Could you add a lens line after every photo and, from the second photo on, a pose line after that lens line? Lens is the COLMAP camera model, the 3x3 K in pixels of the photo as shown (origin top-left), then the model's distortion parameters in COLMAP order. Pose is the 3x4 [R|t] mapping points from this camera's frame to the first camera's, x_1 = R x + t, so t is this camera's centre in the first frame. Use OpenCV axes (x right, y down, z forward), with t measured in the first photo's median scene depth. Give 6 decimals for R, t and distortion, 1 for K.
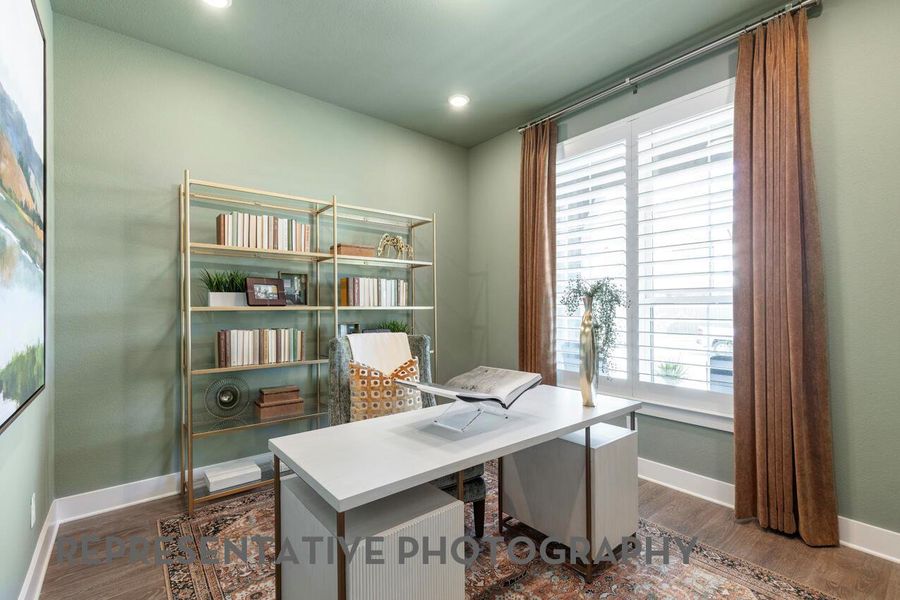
lens RADIAL K [[407.2, 0, 453.0], [0, 407.2, 303.2], [0, 0, 1]] dist [0.005943, 0.000219]
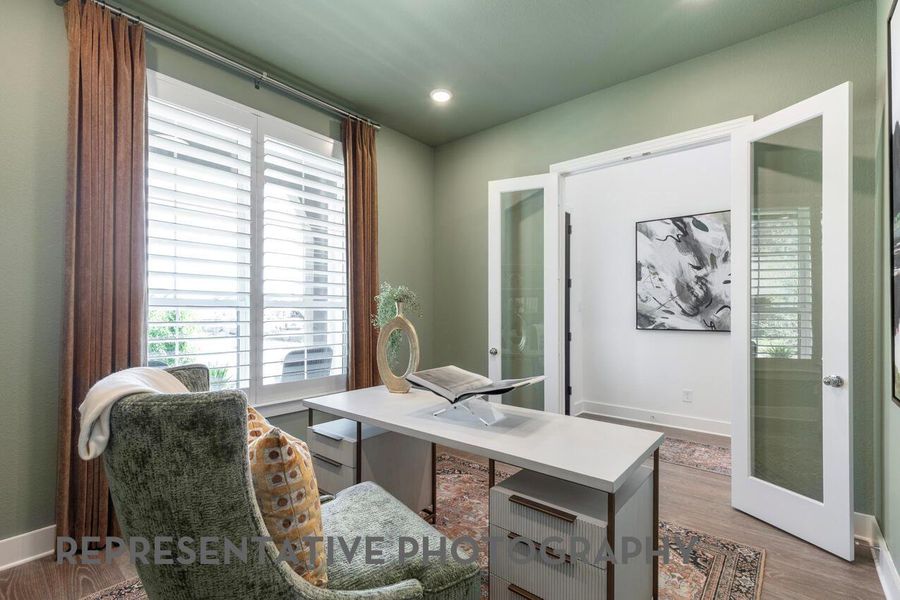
lens RADIAL K [[407.2, 0, 452.8], [0, 407.2, 303.8], [0, 0, 1]] dist [0.005943, 0.000219]
pose [[-0.188007, 0.013754, 0.982071, -0.598318], [-0.011451, 0.999803, -0.016194, 0.004526], [-0.982101, -0.014290, -0.187812, 0.743441]]
